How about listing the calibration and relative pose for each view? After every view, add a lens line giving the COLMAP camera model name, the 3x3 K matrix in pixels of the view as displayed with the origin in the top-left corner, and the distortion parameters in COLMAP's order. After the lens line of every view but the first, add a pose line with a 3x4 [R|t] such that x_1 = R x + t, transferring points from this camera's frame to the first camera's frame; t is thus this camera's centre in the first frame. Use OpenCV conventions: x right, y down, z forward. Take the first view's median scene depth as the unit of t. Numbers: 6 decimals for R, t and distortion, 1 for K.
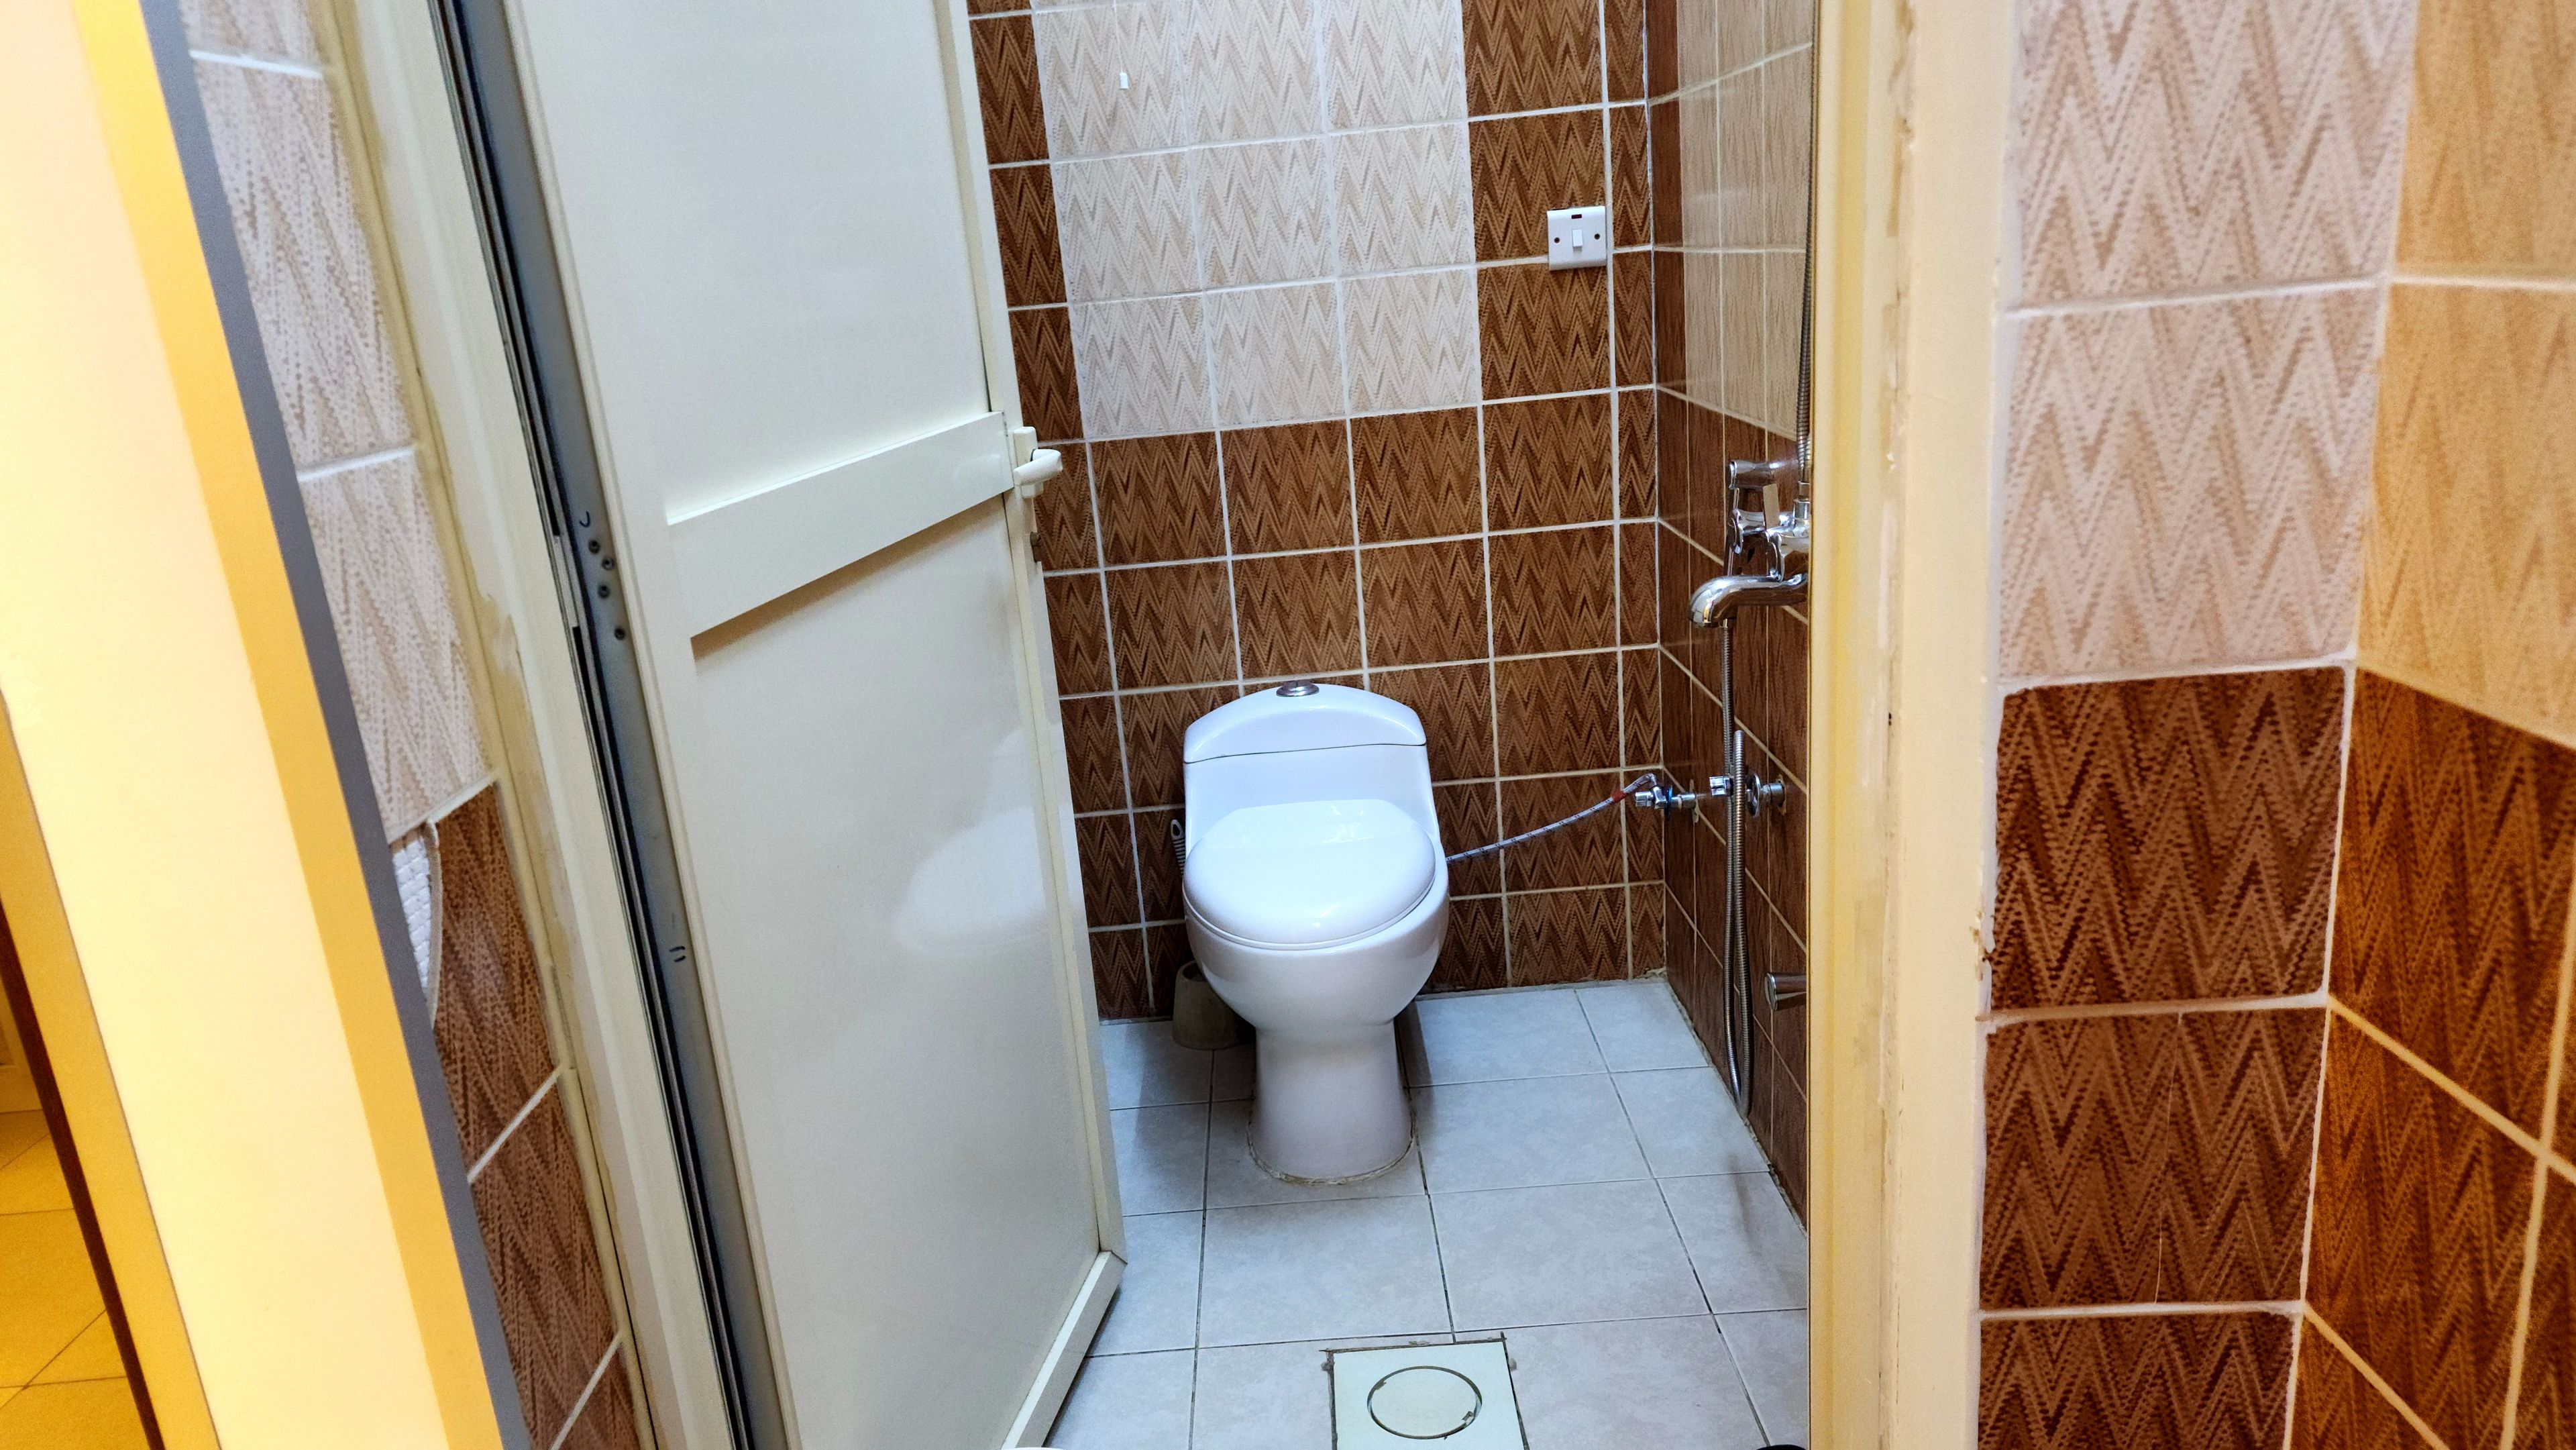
lens RADIAL K [[1702.9, 0, 1264.9], [0, 1702.9, 721.8], [0, 0, 1]] dist [0.086844, -0.008650]
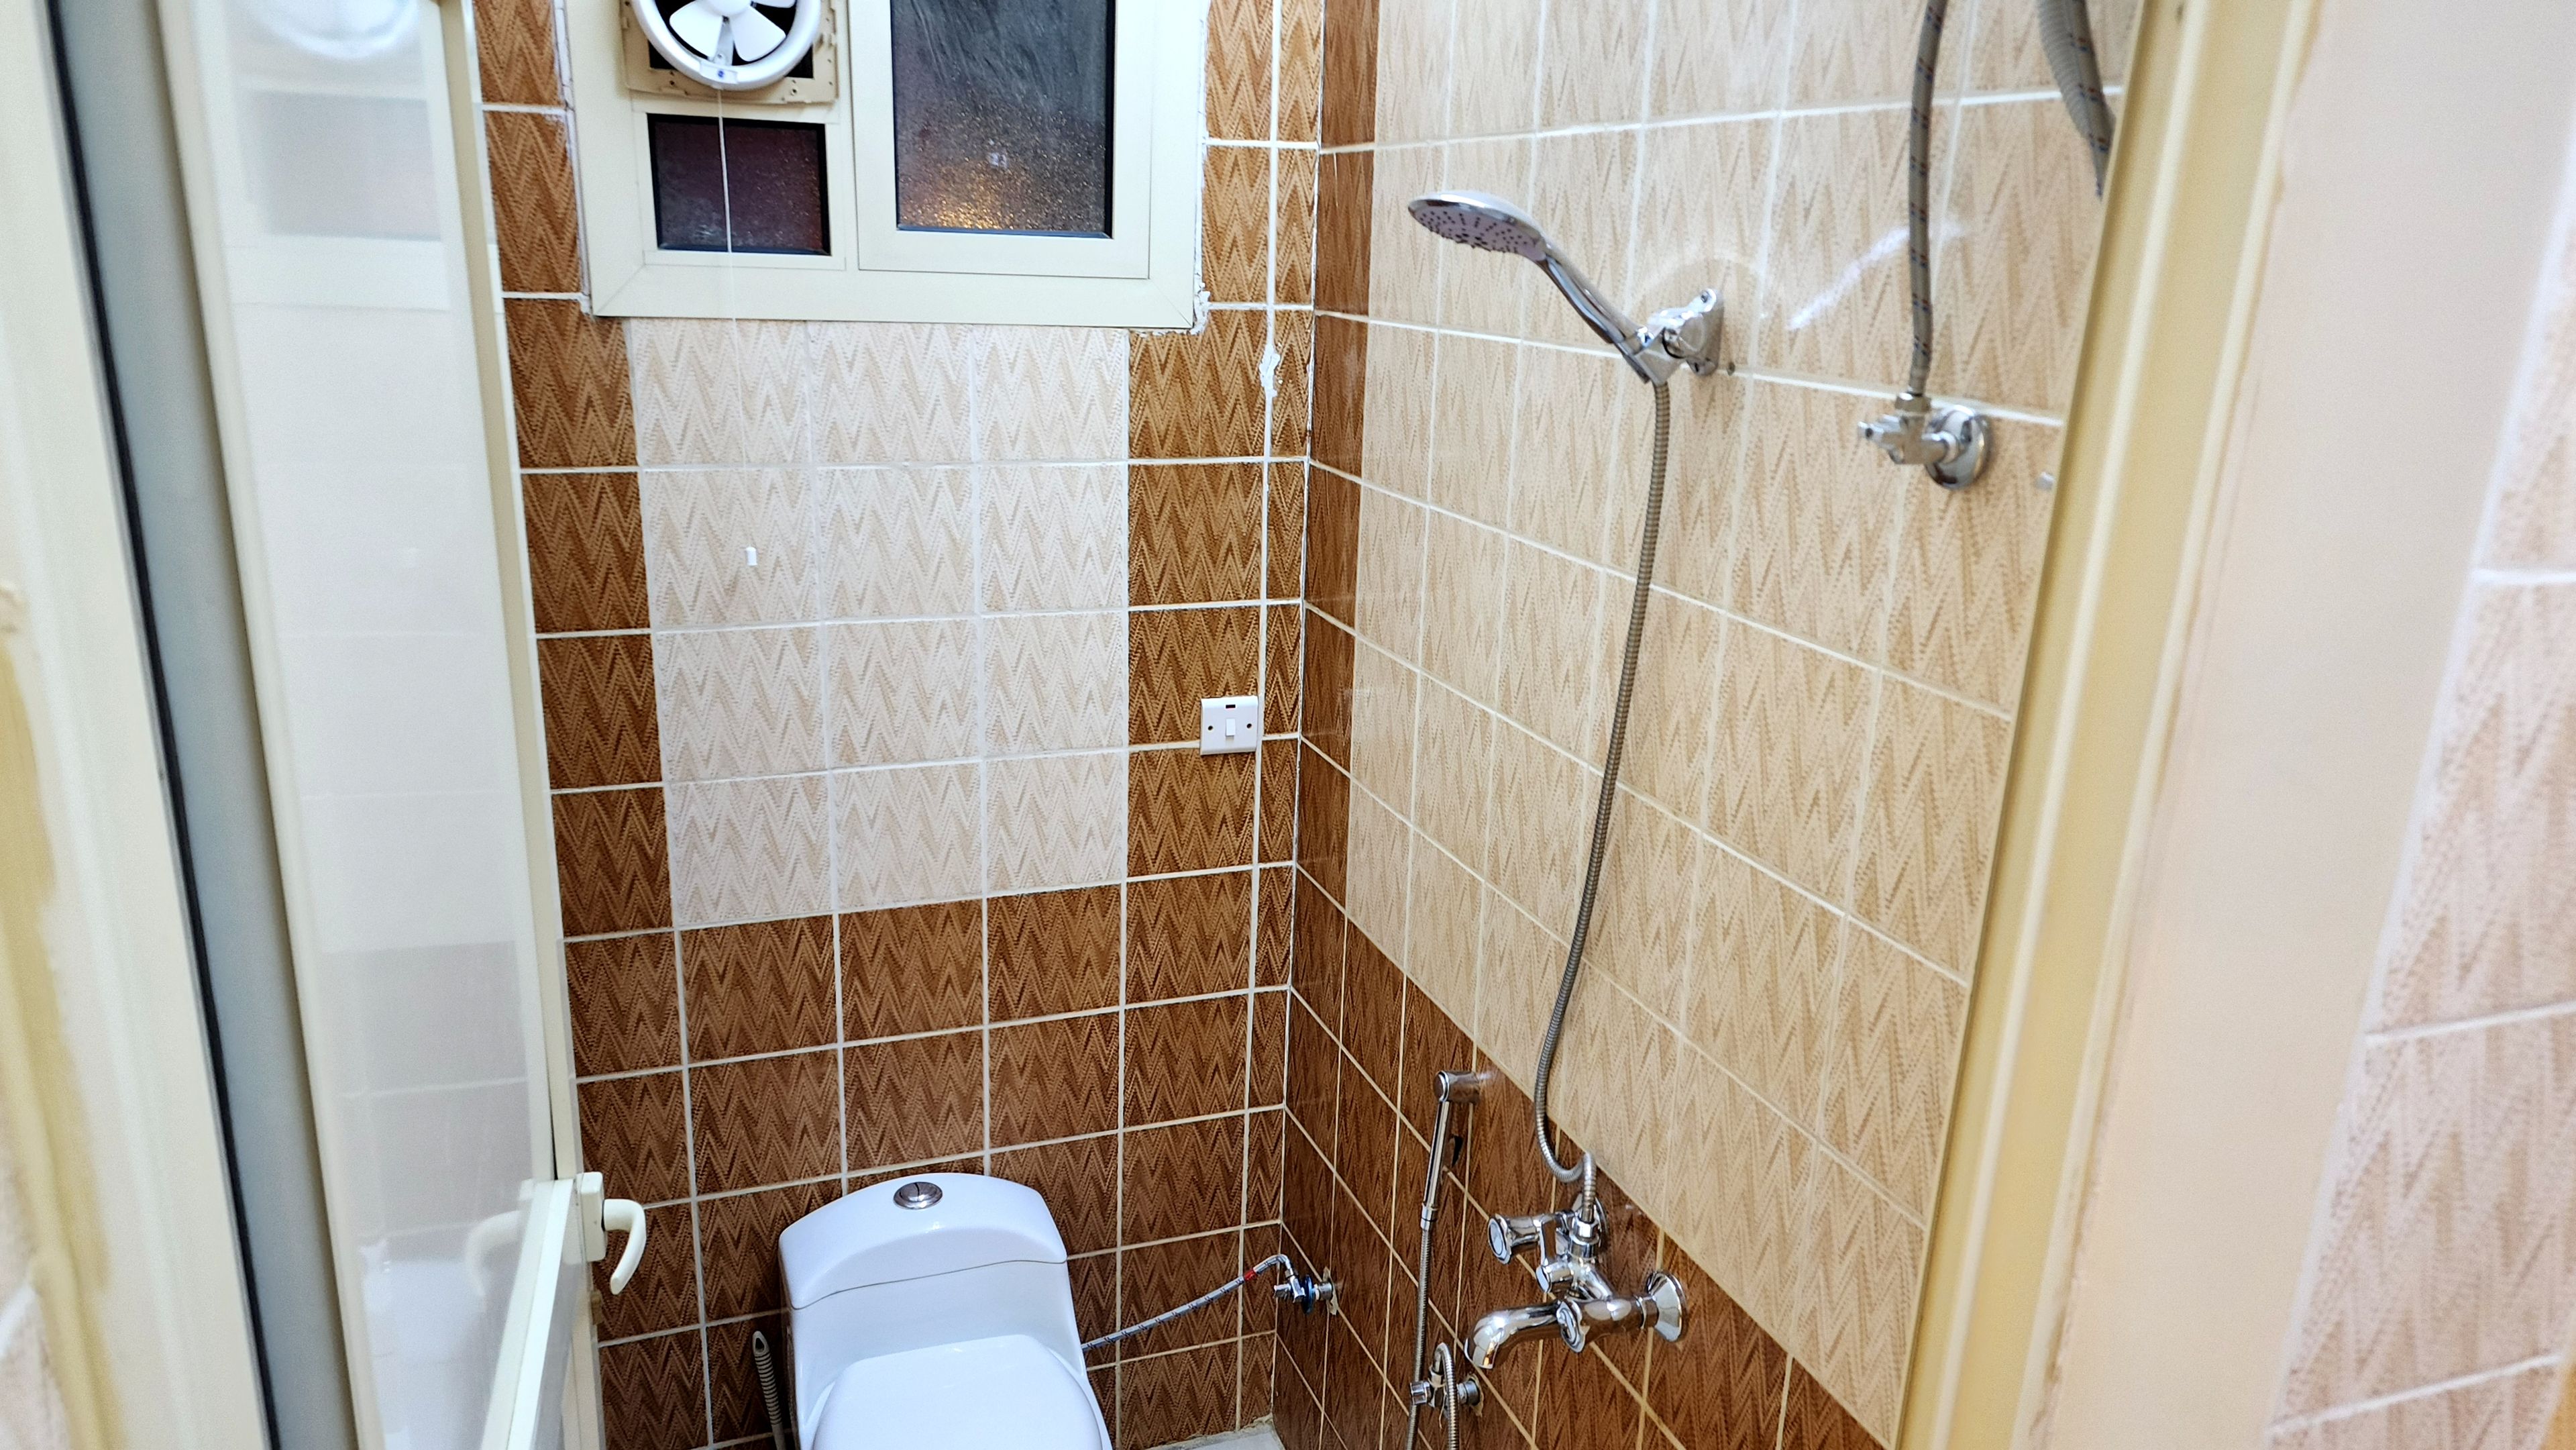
lens RADIAL K [[1702.9, 0, 1283.2], [0, 1702.9, 737.0], [0, 0, 1]] dist [0.086844, -0.008650]
pose [[0.930124, 0.013883, 0.366984, -0.141467], [-0.016269, 0.999862, 0.003408, -0.272219], [-0.366886, -0.009141, 0.930221, 0.087496]]
